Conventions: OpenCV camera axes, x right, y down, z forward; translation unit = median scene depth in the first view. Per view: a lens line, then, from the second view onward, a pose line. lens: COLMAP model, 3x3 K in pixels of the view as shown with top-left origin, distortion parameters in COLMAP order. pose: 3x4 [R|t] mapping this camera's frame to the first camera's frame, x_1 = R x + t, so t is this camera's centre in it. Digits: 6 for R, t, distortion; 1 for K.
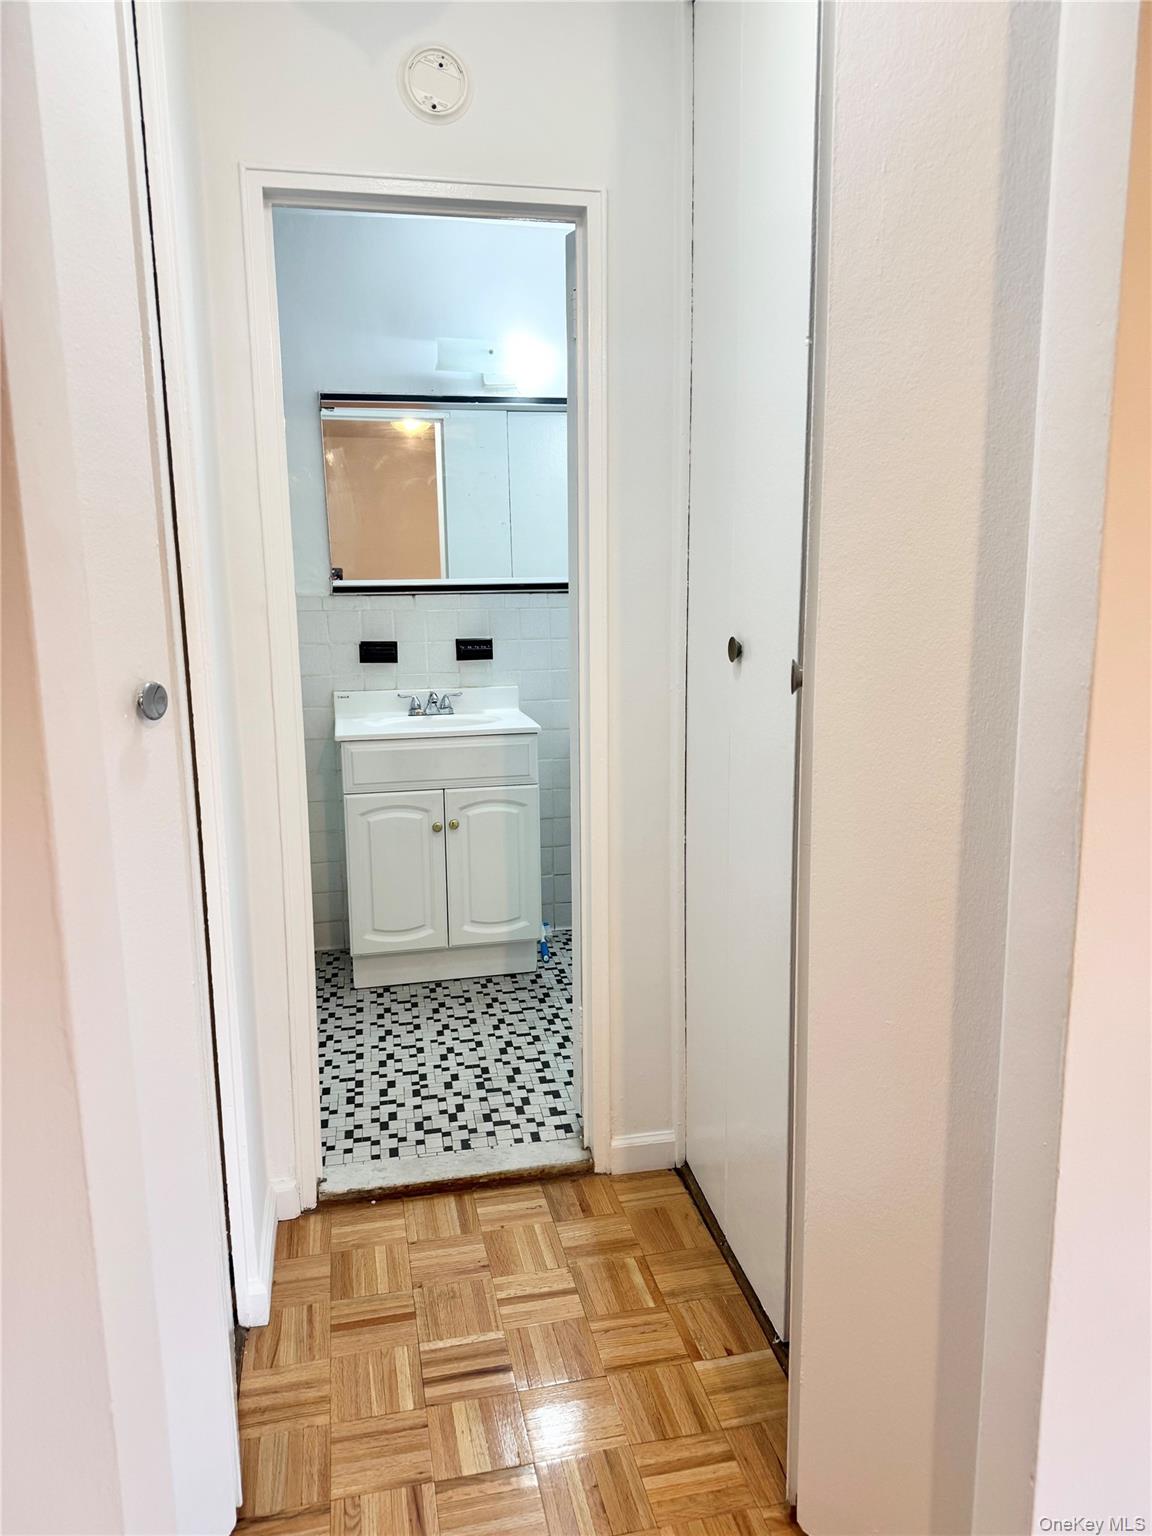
lens RADIAL K [[1073.5, 0, 576.0], [0, 1073.5, 768.0], [0, 0, 1]] dist [0.091836, -0.123557]
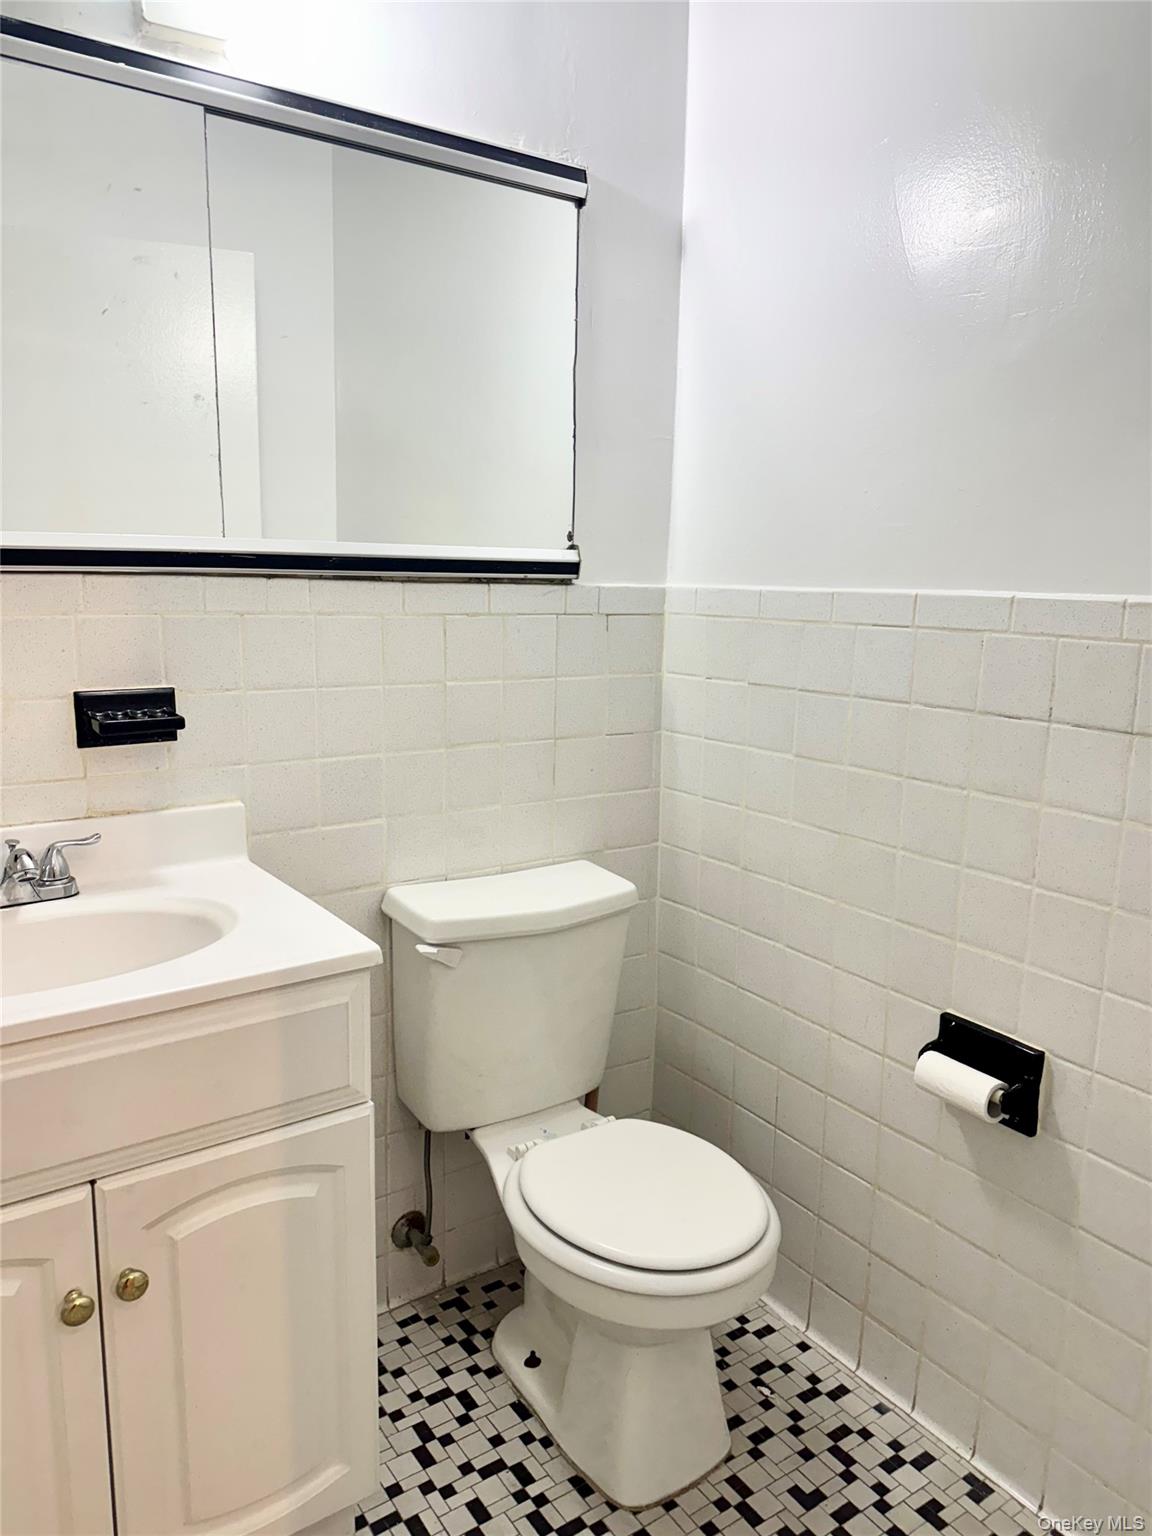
lens RADIAL K [[1073.5, 0, 576.0], [0, 1073.5, 768.0], [0, 0, 1]] dist [0.091836, -0.123557]
pose [[0.915857, -0.039507, 0.399556, -0.107176], [0.033849, 0.999202, 0.021210, -0.098343], [-0.400075, -0.005900, 0.916463, 0.594891]]
